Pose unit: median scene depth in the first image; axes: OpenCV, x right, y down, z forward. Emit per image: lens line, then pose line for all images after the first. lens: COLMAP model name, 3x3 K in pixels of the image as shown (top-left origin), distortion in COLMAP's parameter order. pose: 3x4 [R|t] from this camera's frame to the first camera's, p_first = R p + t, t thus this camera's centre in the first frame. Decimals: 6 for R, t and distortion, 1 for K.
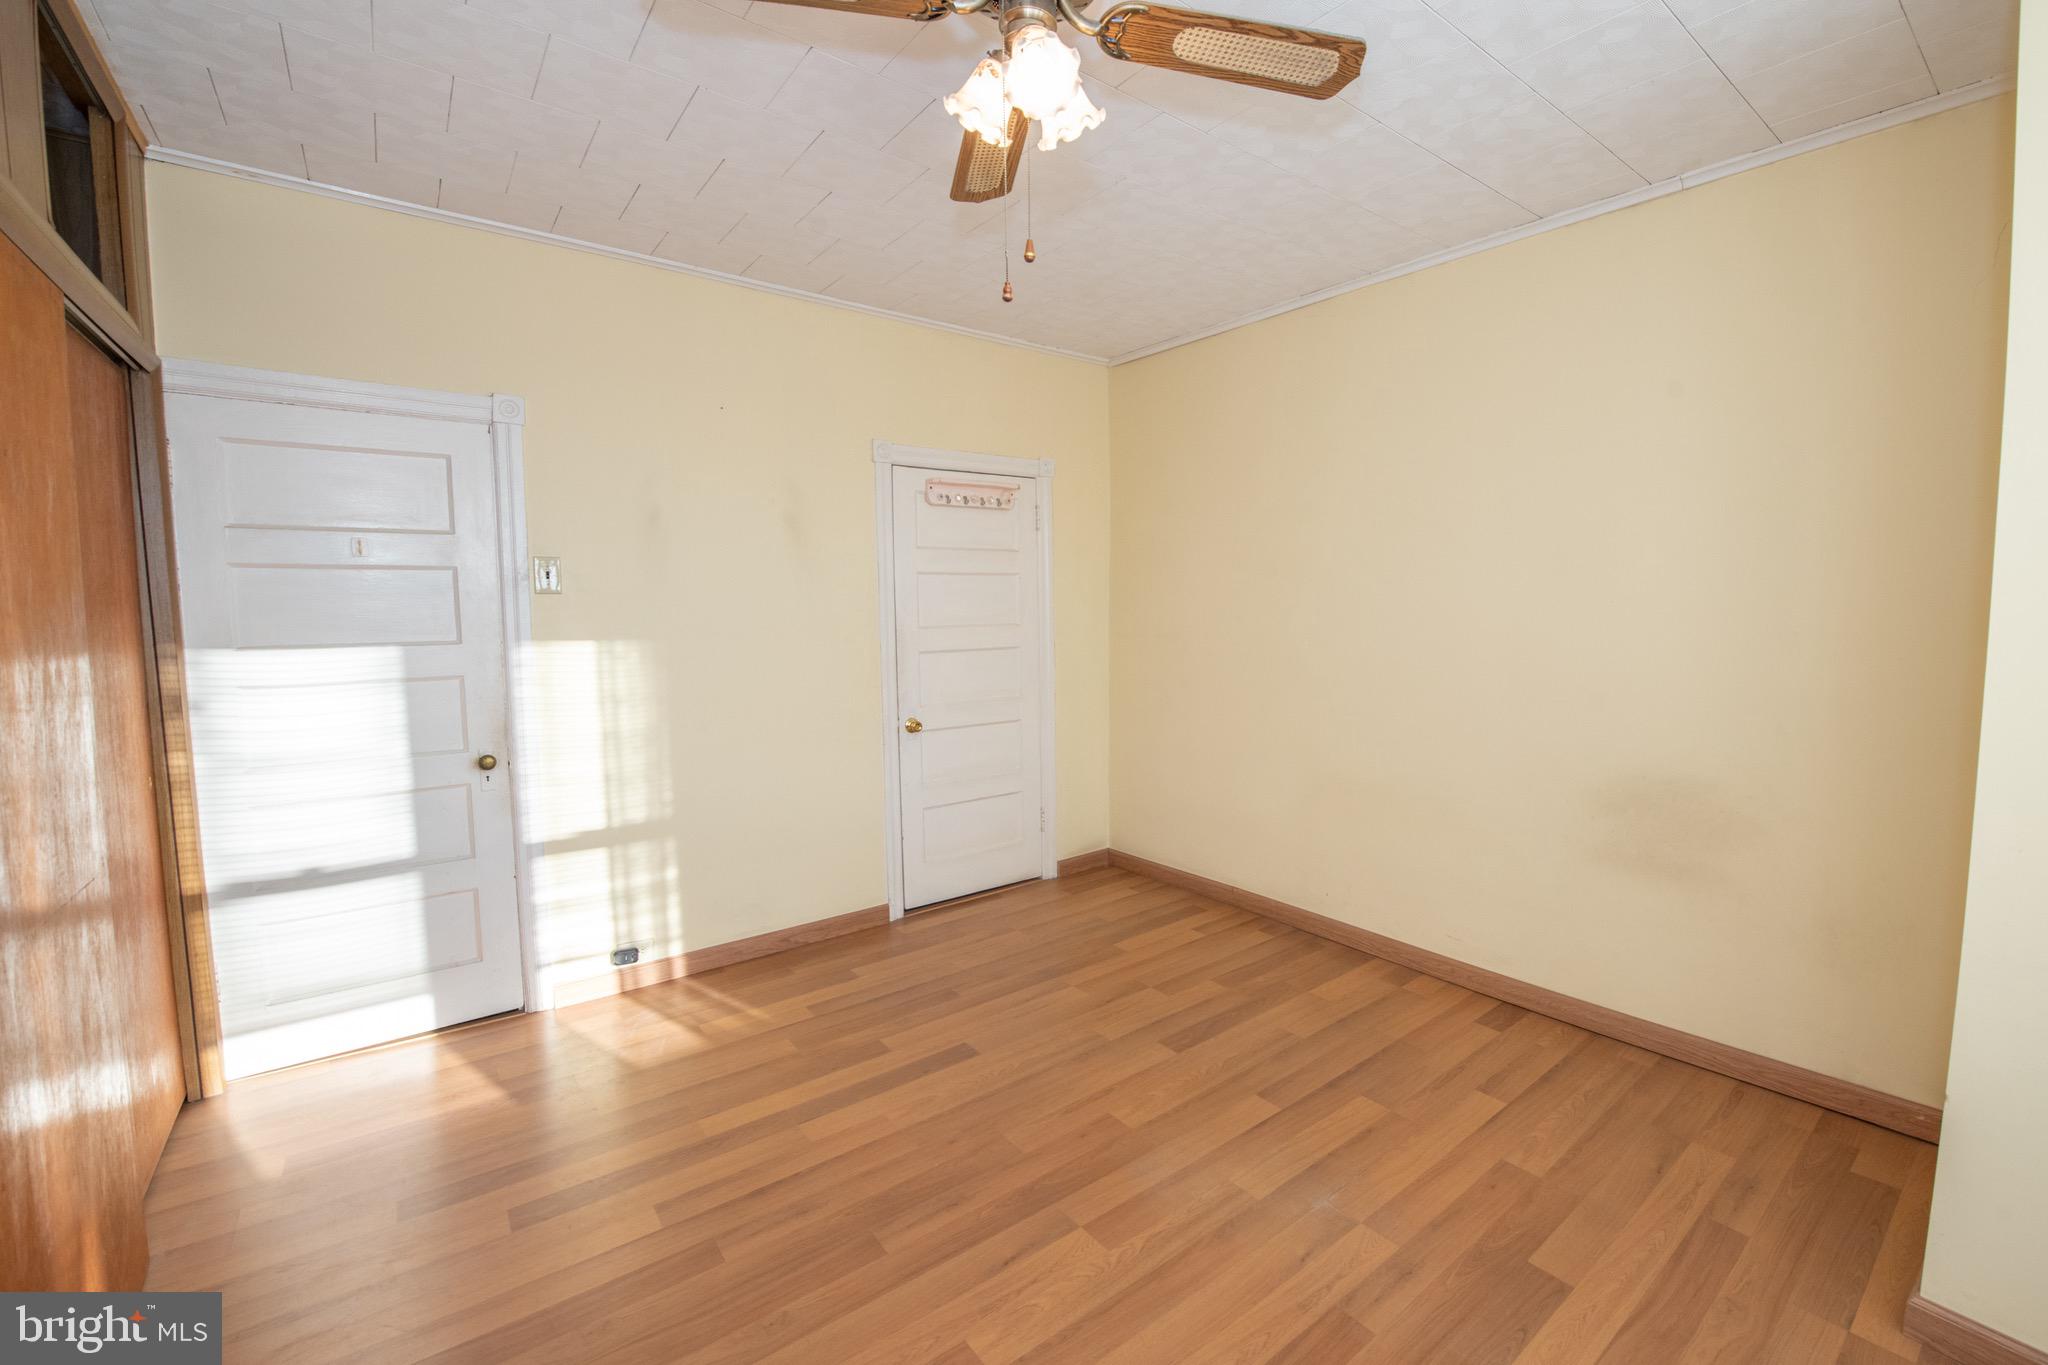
lens RADIAL K [[856.5, 0, 1022.3], [0, 856.5, 670.0], [0, 0, 1]] dist [0.017953, -0.010586]
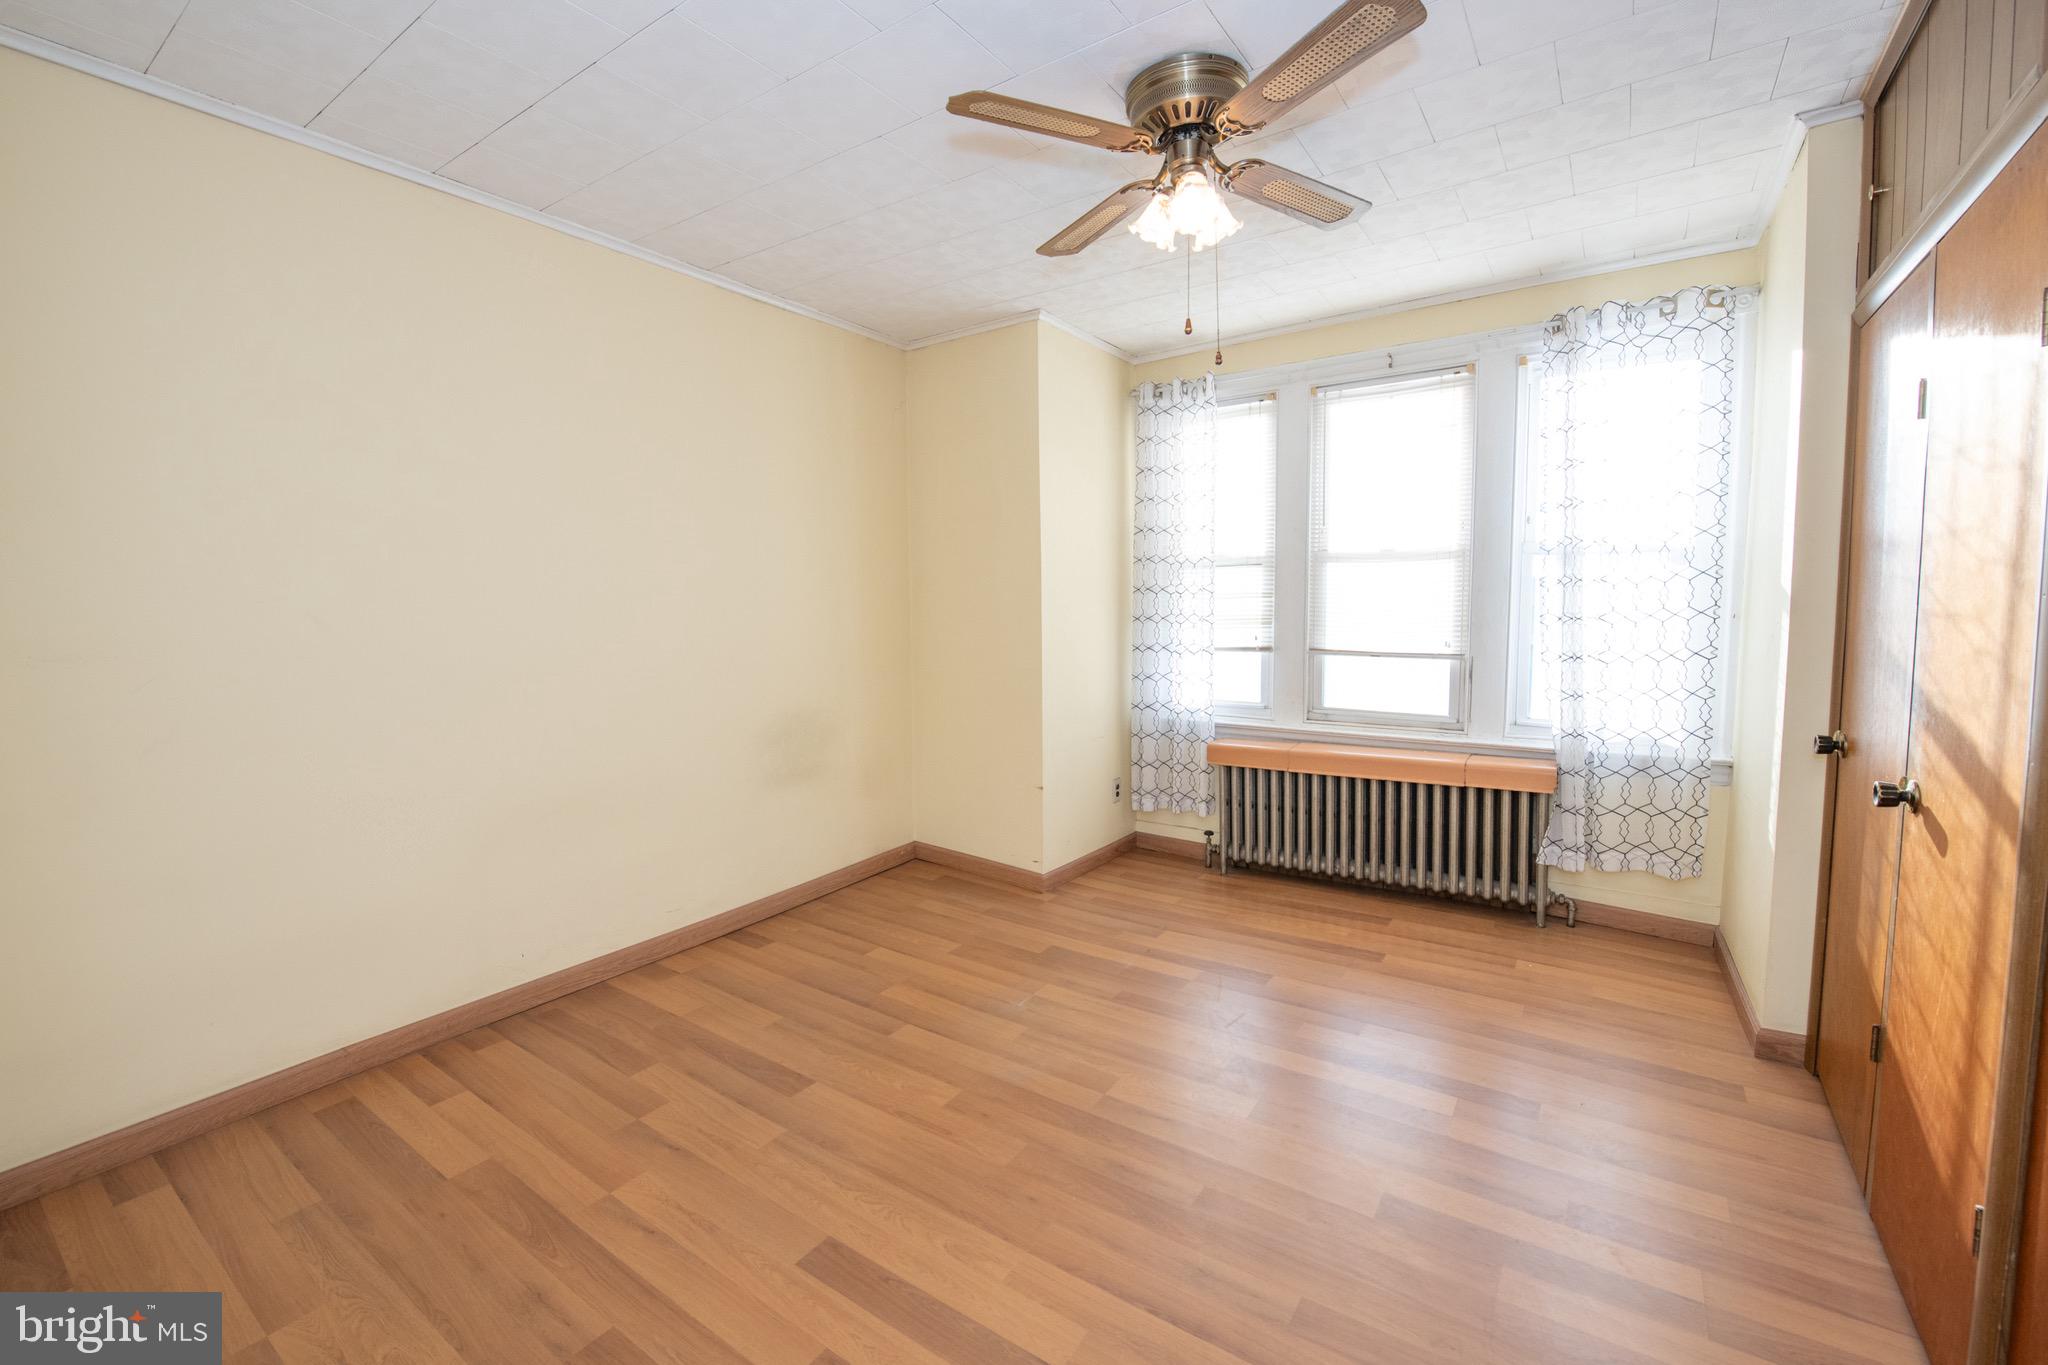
lens RADIAL K [[856.5, 0, 1022.3], [0, 856.5, 670.0], [0, 0, 1]] dist [0.017953, -0.010586]
pose [[-0.309365, -0.070957, 0.948292, -0.676436], [0.085165, 0.991138, 0.101947, -0.067130], [-0.947122, 0.112300, -0.300580, 0.928163]]
